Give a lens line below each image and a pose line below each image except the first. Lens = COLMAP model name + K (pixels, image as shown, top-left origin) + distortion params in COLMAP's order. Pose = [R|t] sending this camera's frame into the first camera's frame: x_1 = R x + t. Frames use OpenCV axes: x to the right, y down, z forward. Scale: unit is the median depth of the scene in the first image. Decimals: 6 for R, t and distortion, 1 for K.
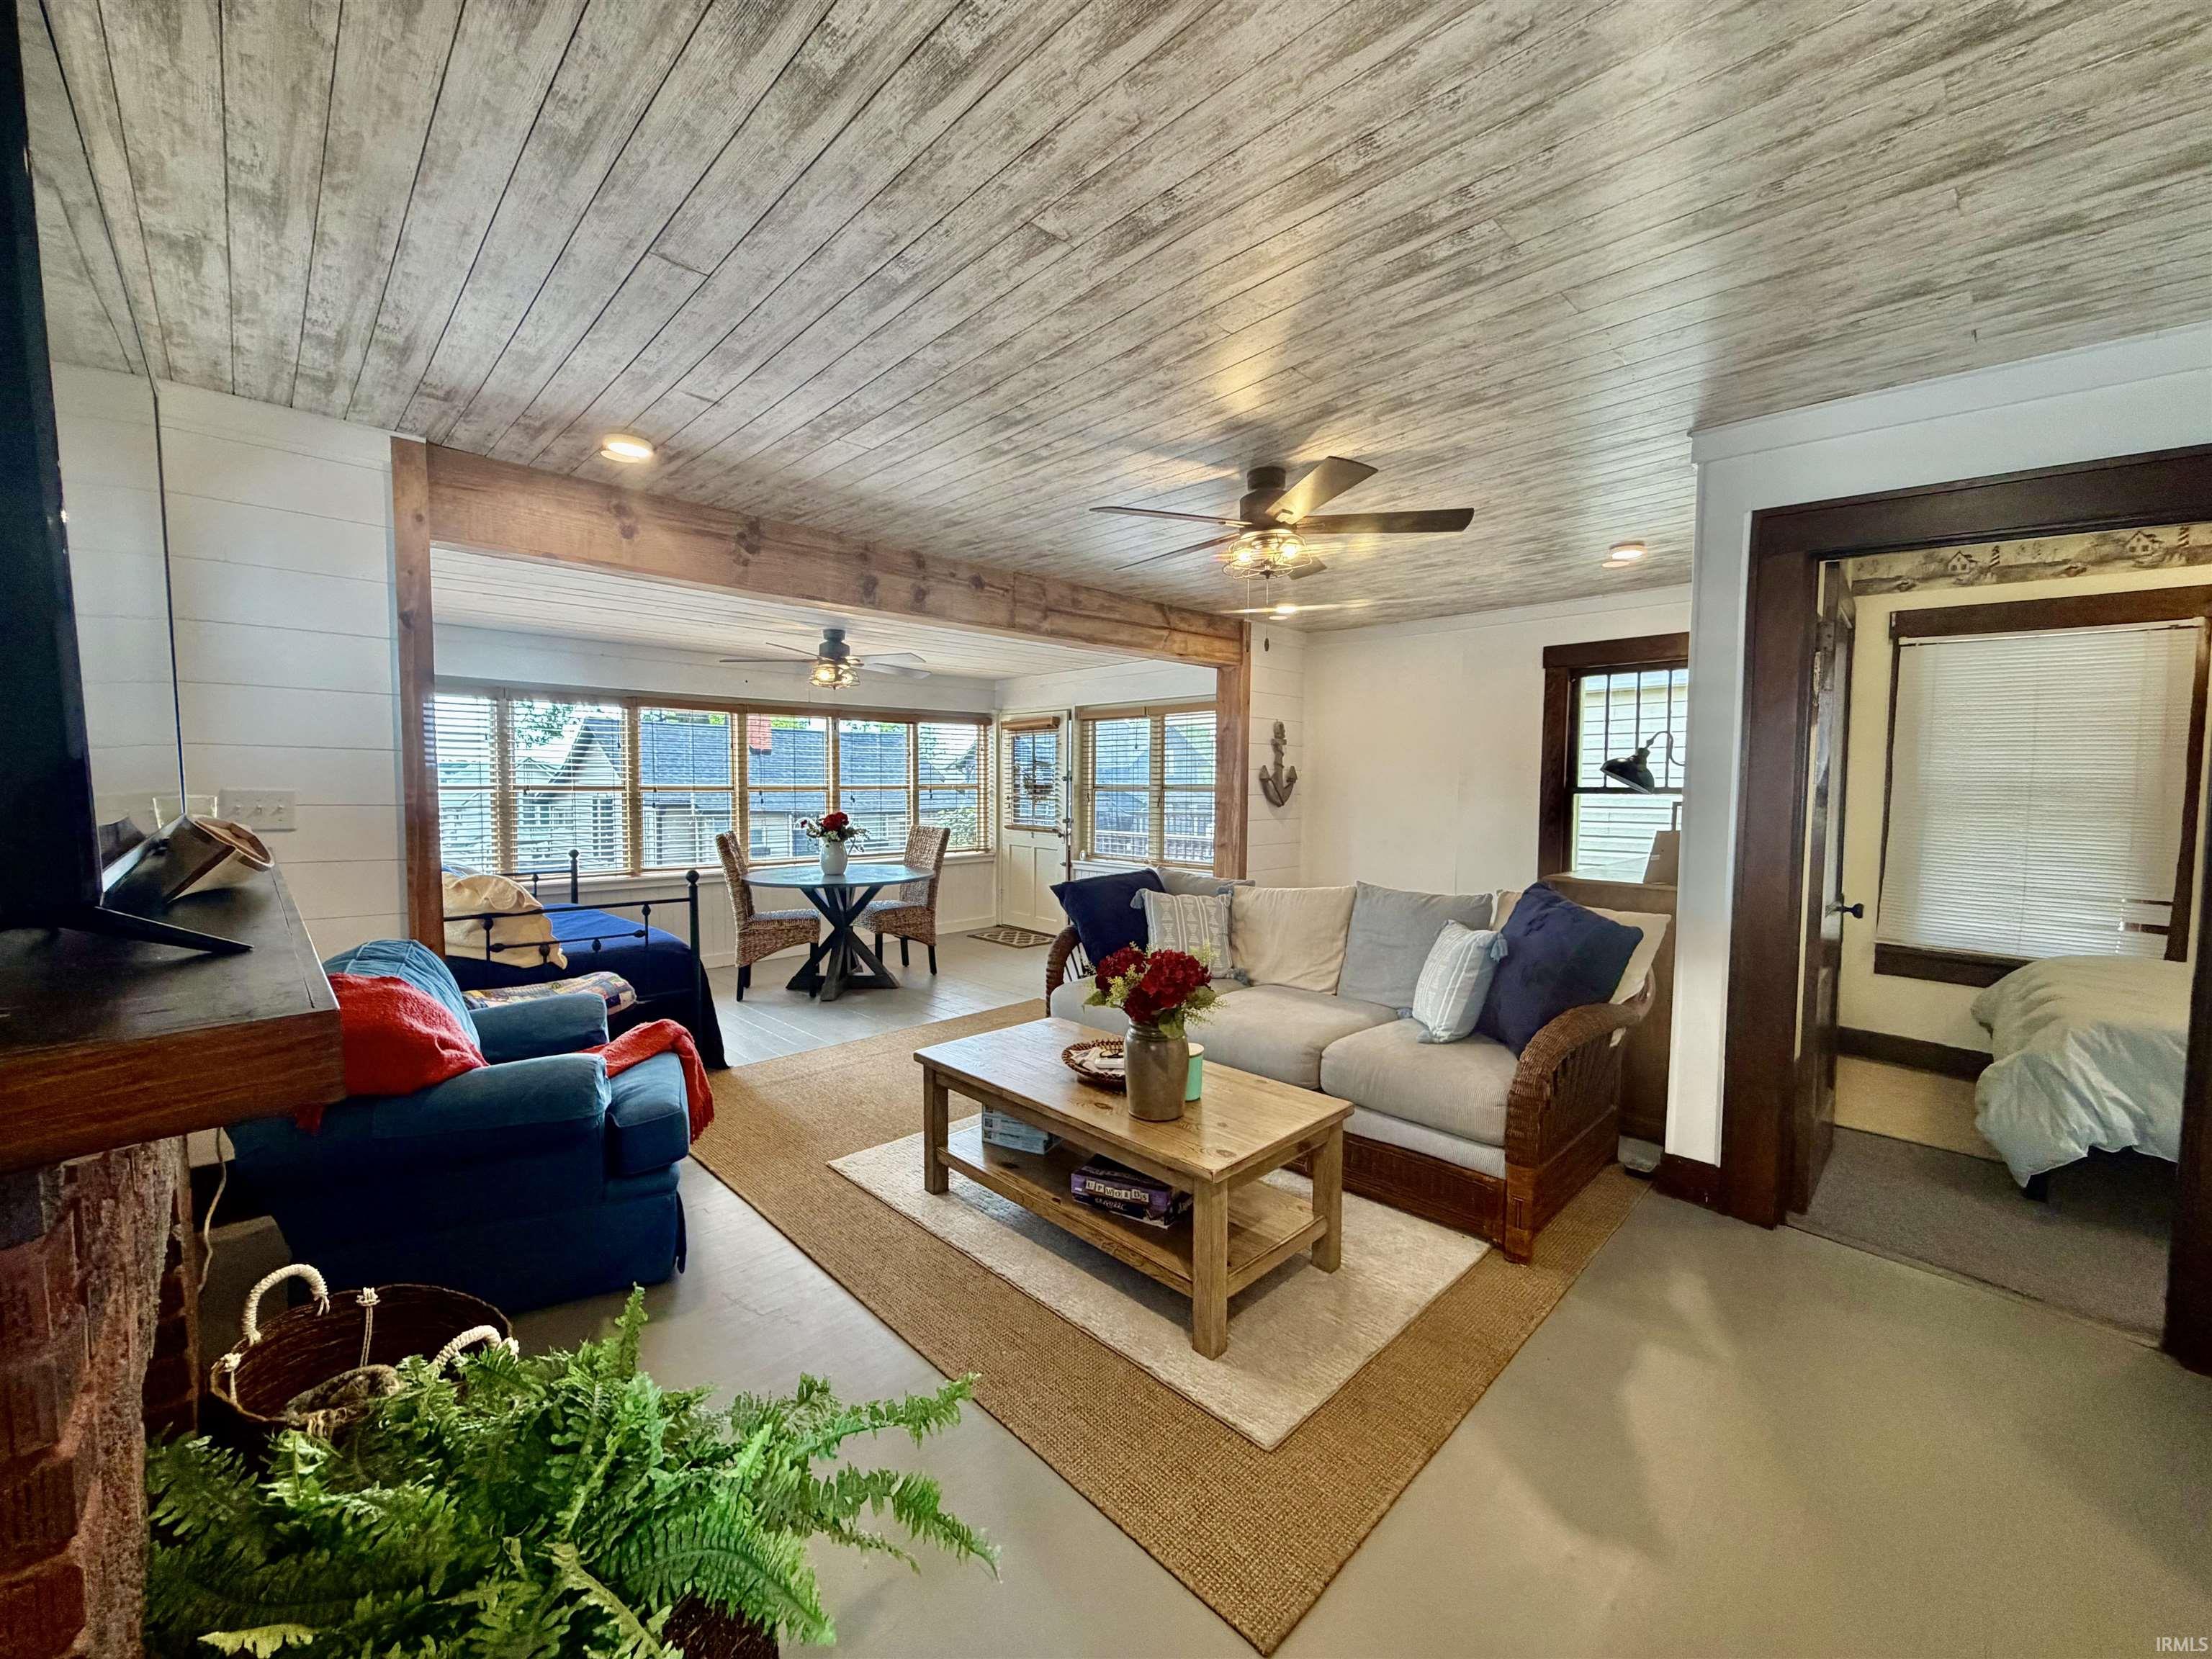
lens RADIAL K [[885.2, 0, 1097.0], [0, 885.2, 824.9], [0, 0, 1]] dist [0.001372, -0.000262]
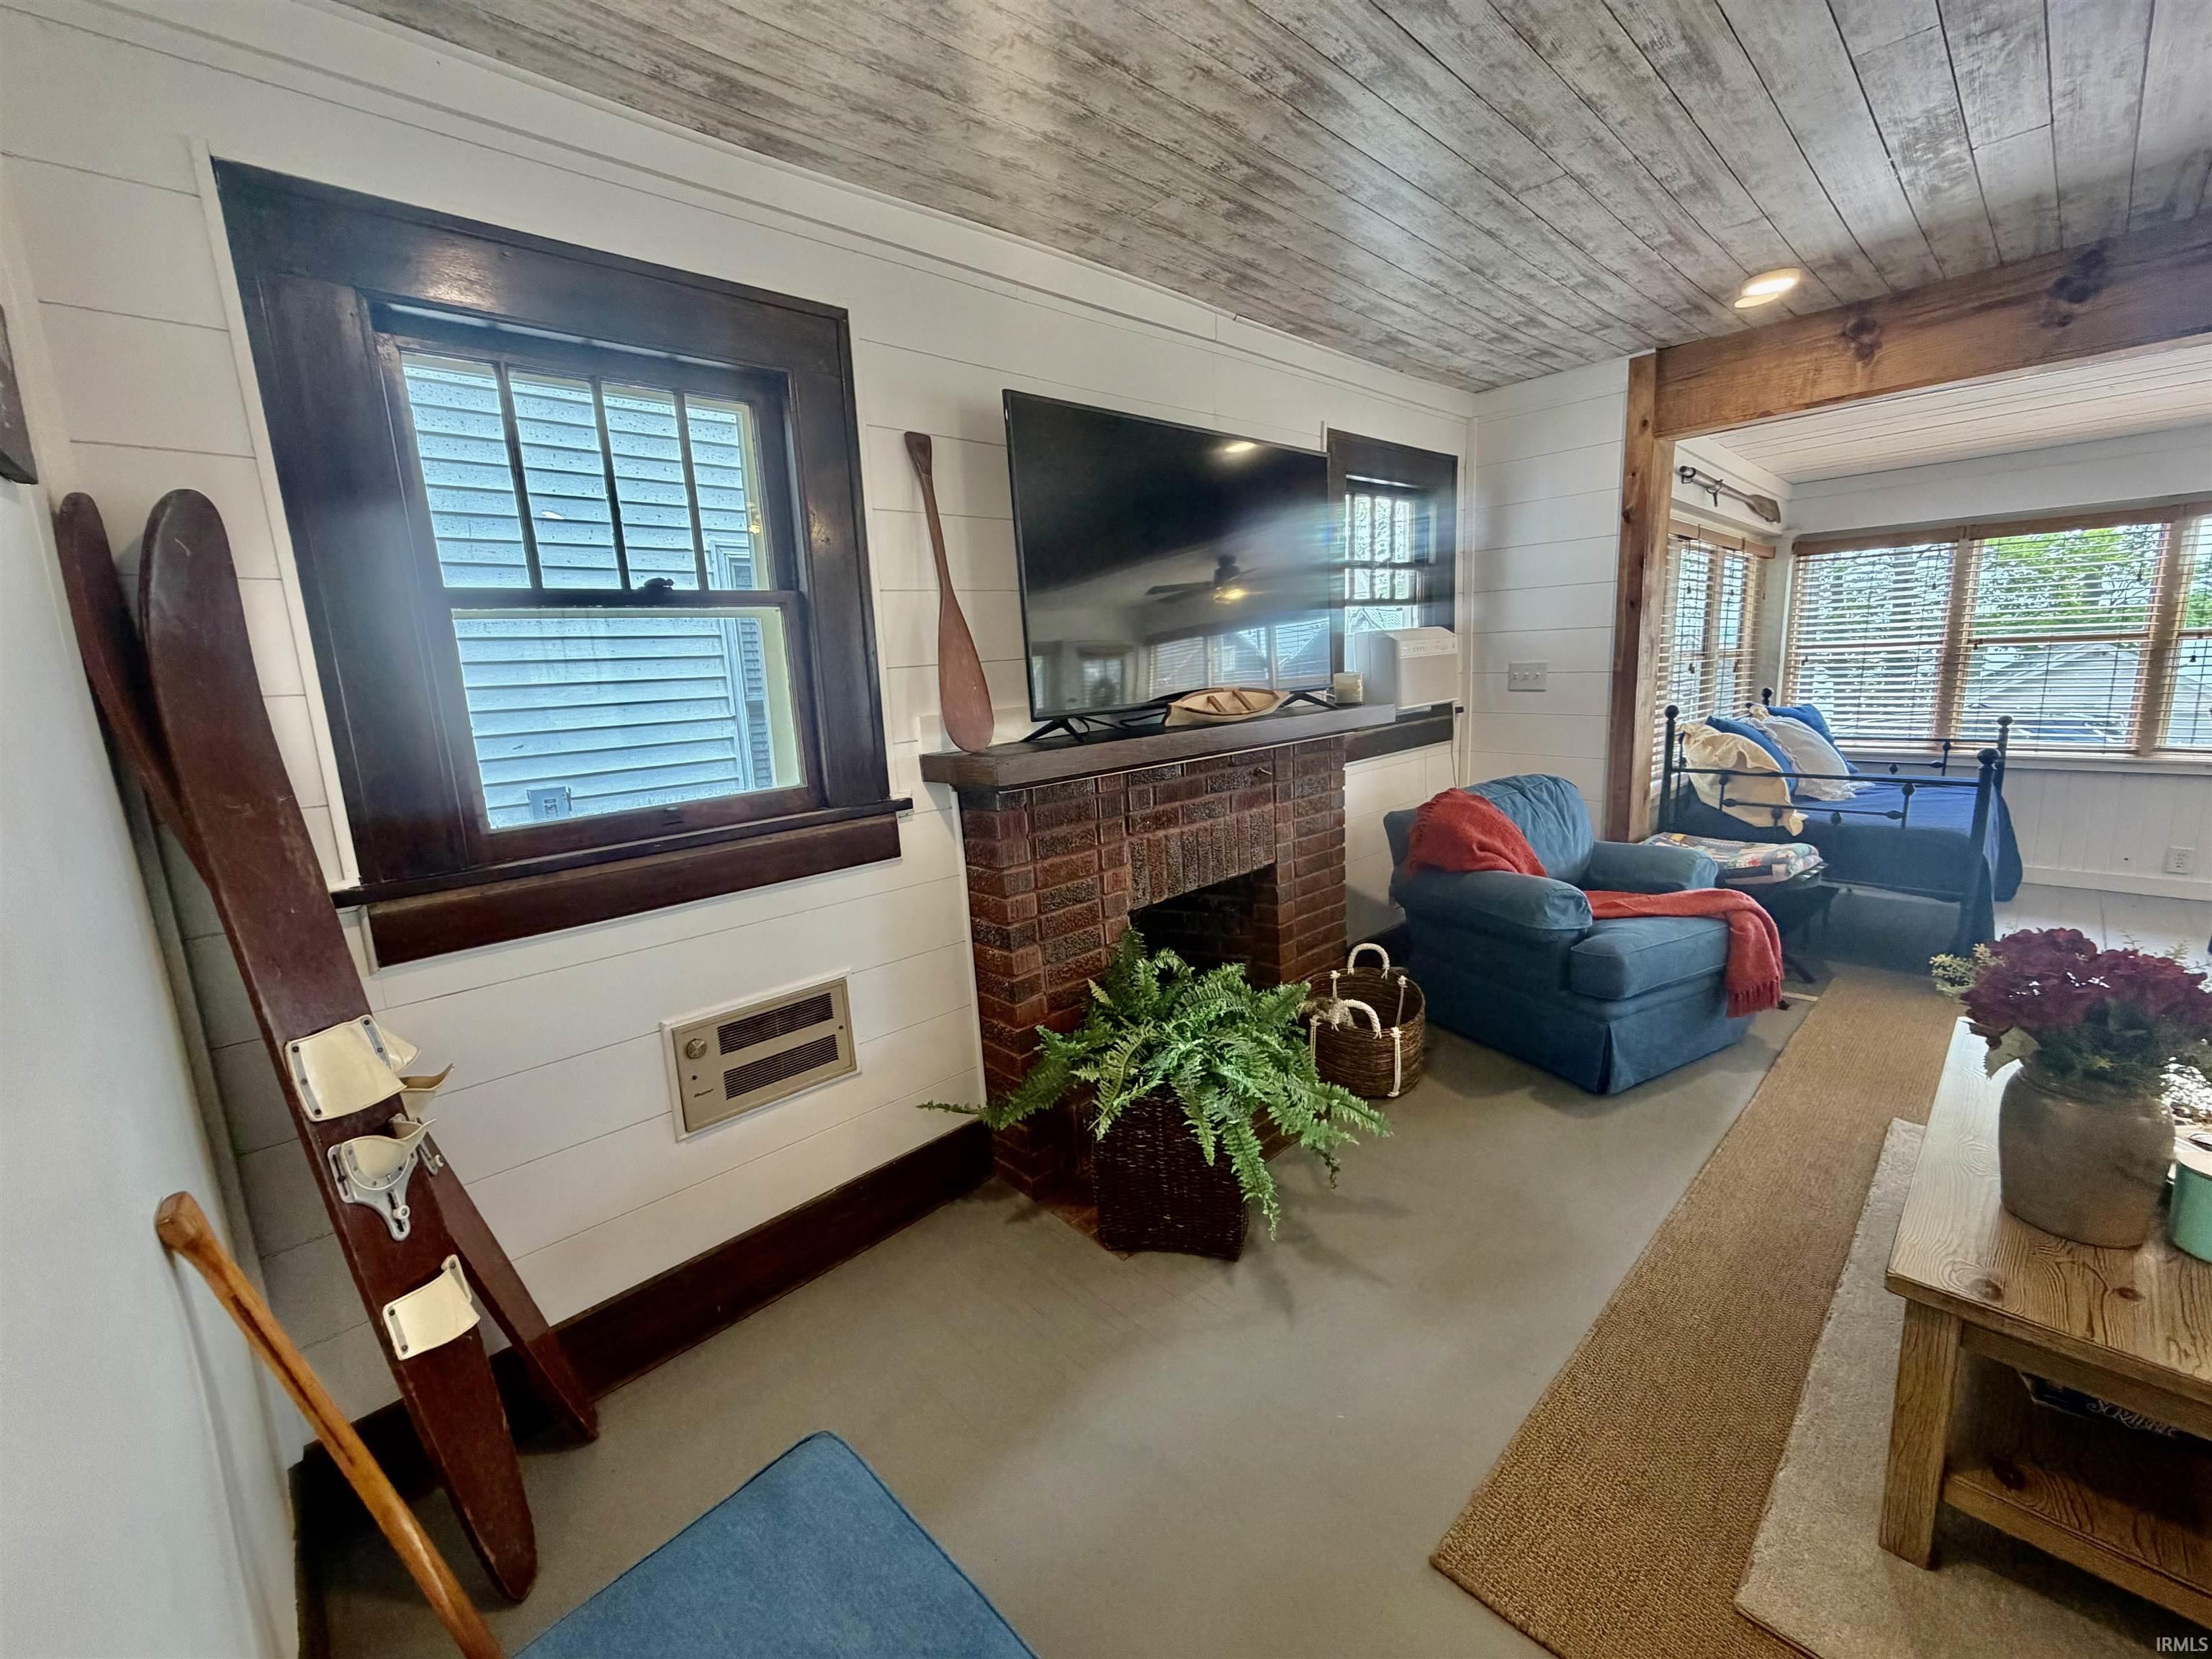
lens RADIAL K [[885.2, 0, 1097.0], [0, 885.2, 824.9], [0, 0, 1]] dist [0.001372, -0.000262]
pose [[-0.021152, 0.171002, -0.985044, 0.265624], [-0.001915, 0.985255, 0.171080, -0.011810], [0.999774, 0.005505, -0.020513, 0.163602]]
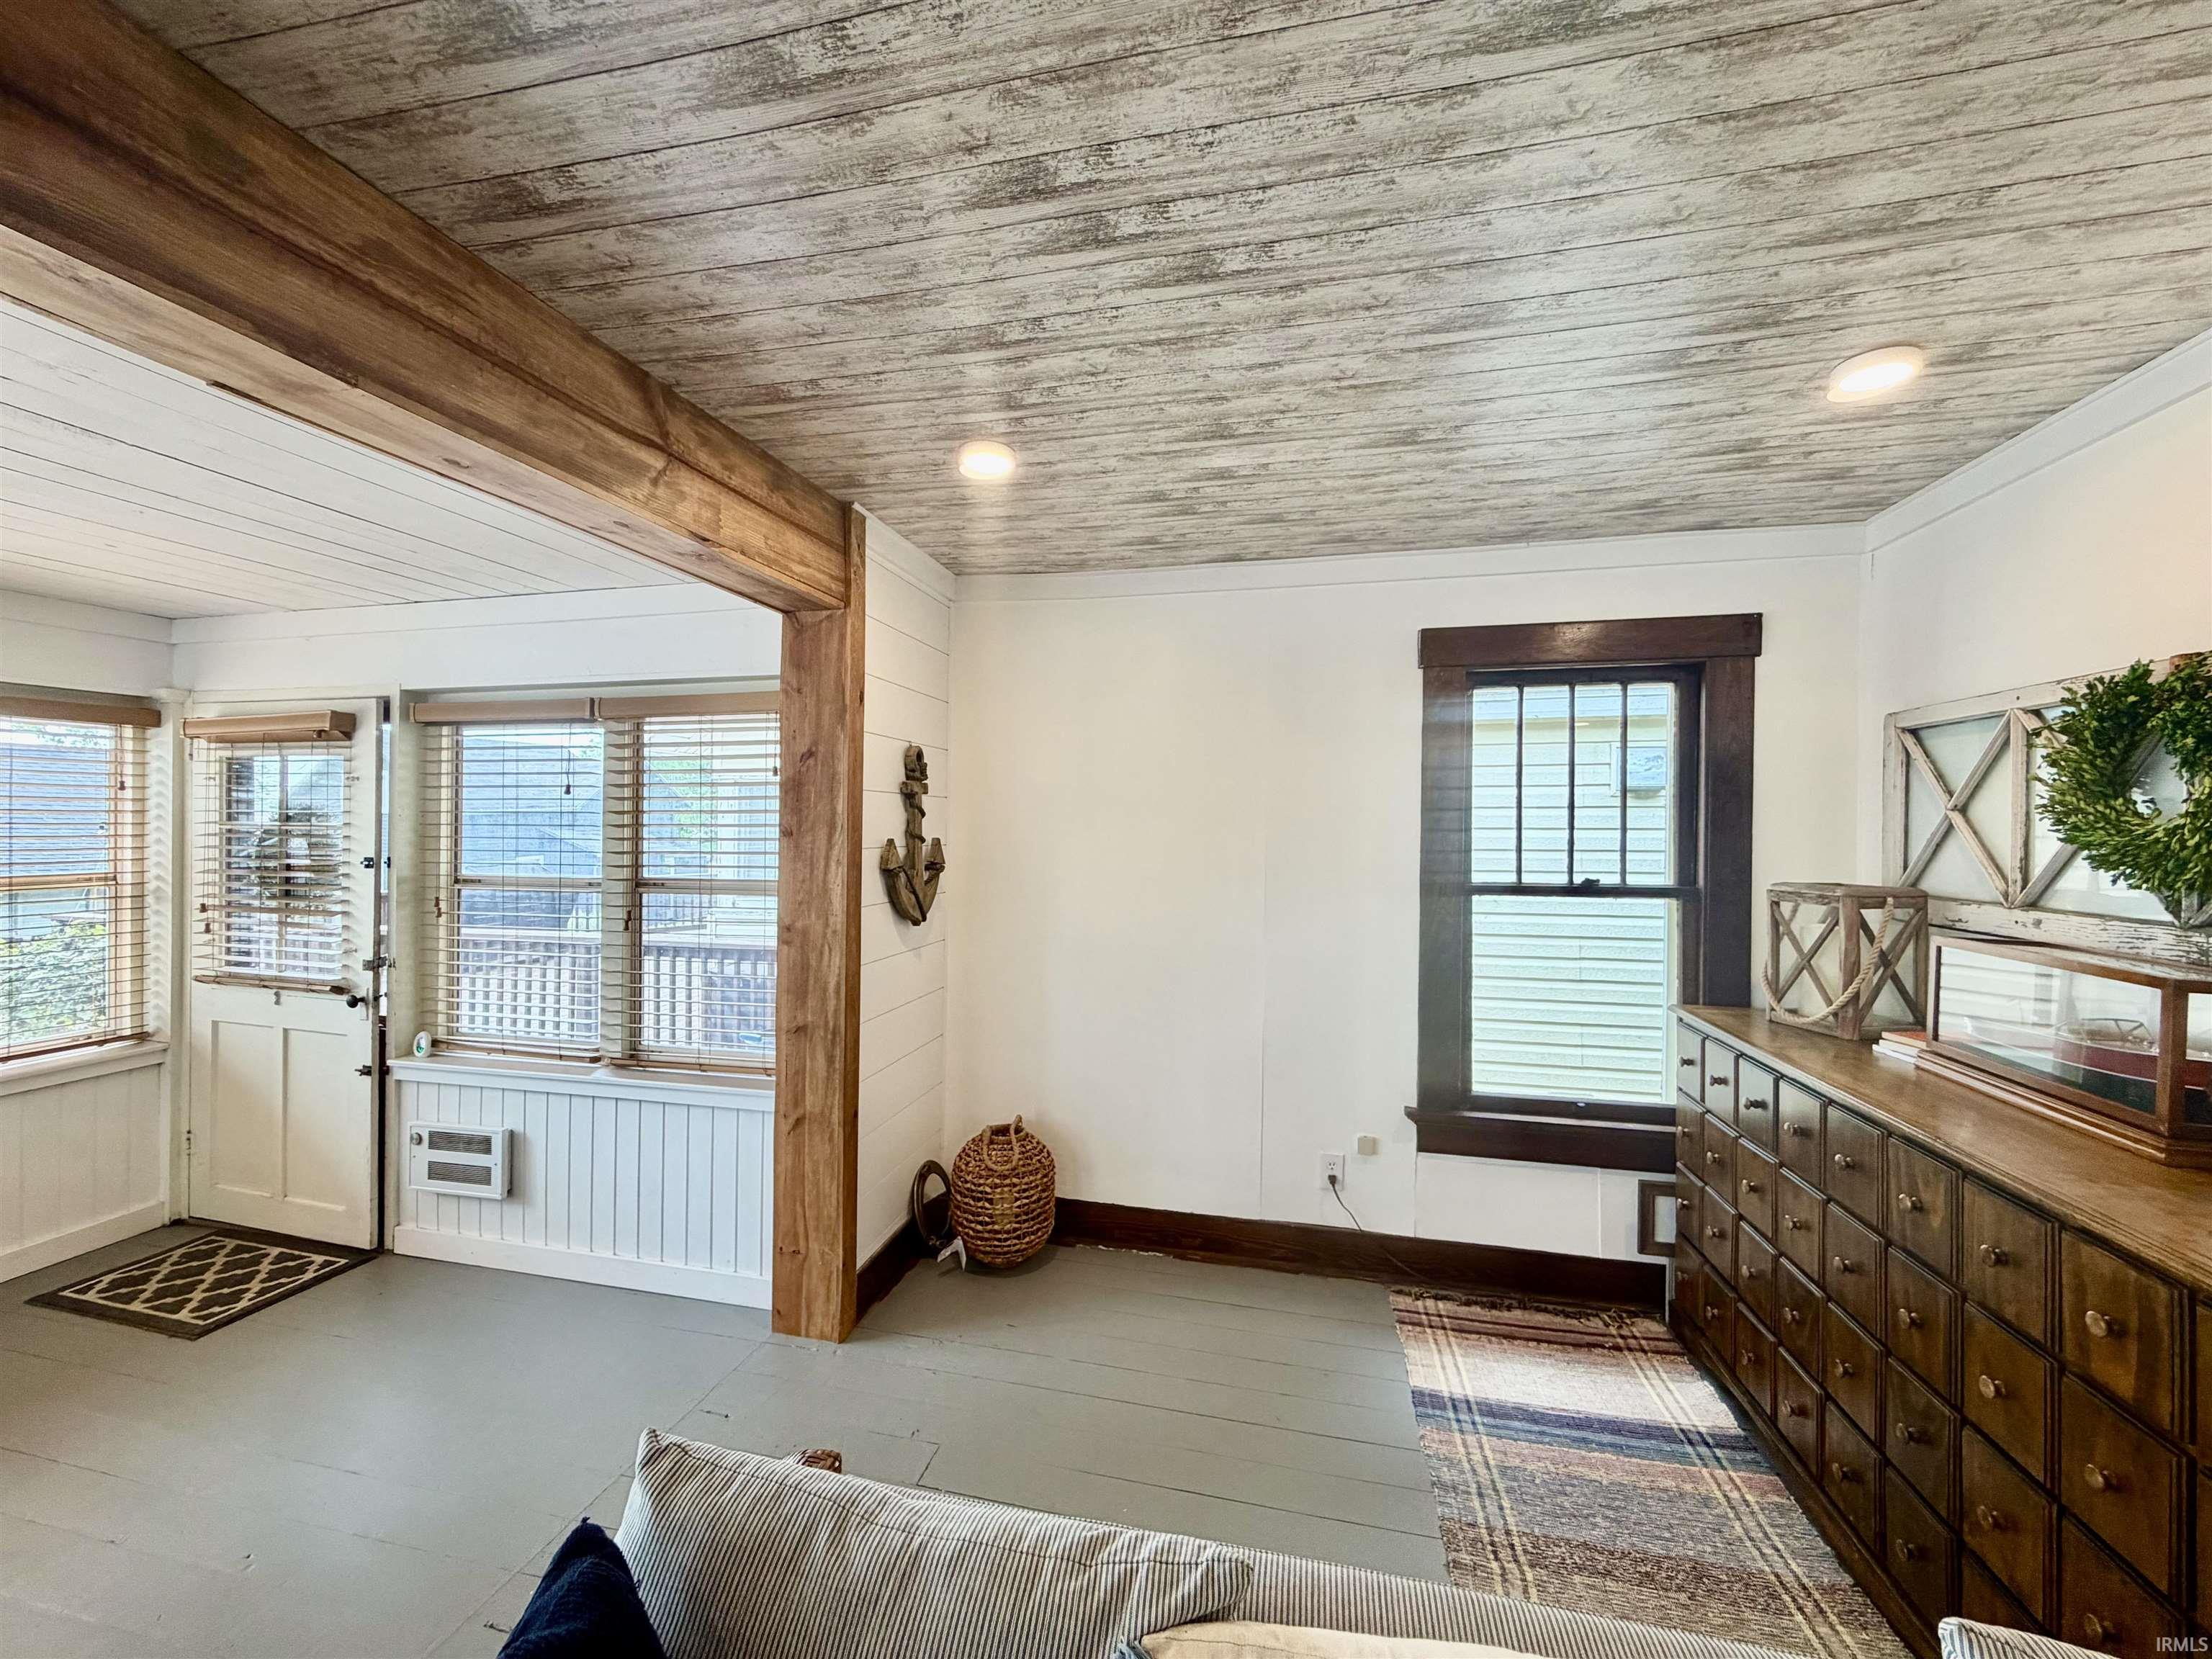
lens RADIAL K [[881.8, 0, 1098.1], [0, 881.8, 824.8], [0, 0, 1]] dist [0.000834, -0.000044]
pose [[0.843856, 0.000851, 0.536568, 0.040670], [0.023884, 0.998948, -0.039145, -0.062354], [-0.536037, 0.045848, 0.842948, 0.644952]]
